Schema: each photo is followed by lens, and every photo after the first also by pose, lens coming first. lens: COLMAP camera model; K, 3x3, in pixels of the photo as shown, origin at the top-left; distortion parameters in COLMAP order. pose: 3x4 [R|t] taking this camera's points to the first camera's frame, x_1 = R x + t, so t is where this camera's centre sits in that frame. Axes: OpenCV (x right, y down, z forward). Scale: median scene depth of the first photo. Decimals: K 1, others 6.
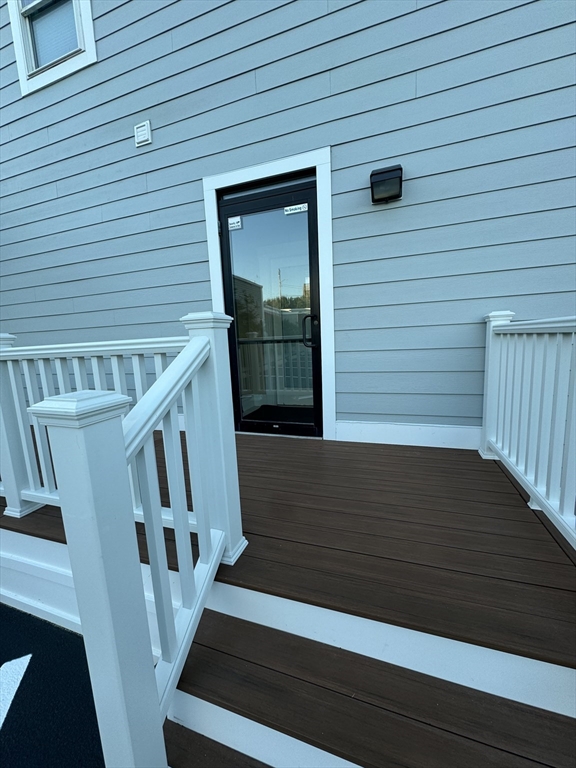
lens RADIAL K [[308.1, 0, 288.0], [0, 308.1, 384.0], [0, 0, 1]] dist [-0.000385, 0.000015]
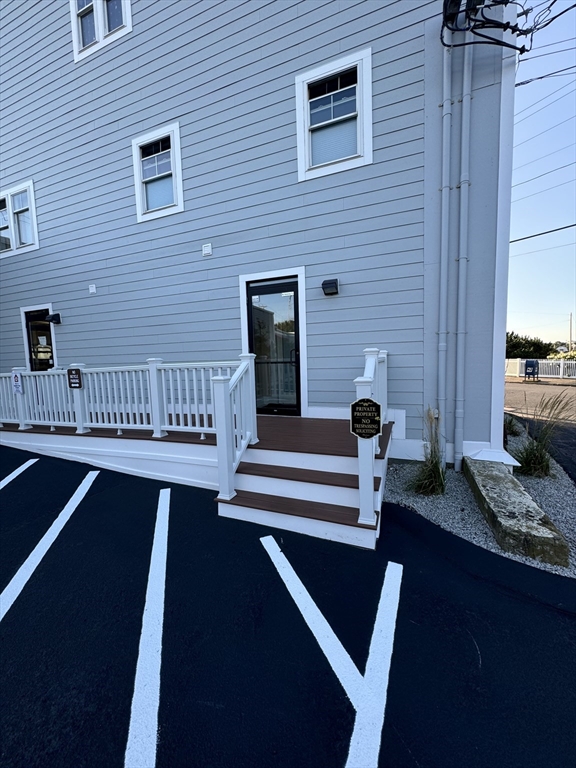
lens RADIAL K [[308.1, 0, 288.0], [0, 308.1, 384.0], [0, 0, 1]] dist [-0.000385, 0.000015]
pose [[0.999191, 0.018882, -0.035512, 0.098204], [-0.021057, 0.997861, -0.061893, 0.098760], [0.034267, 0.062590, 0.997451, -0.808164]]
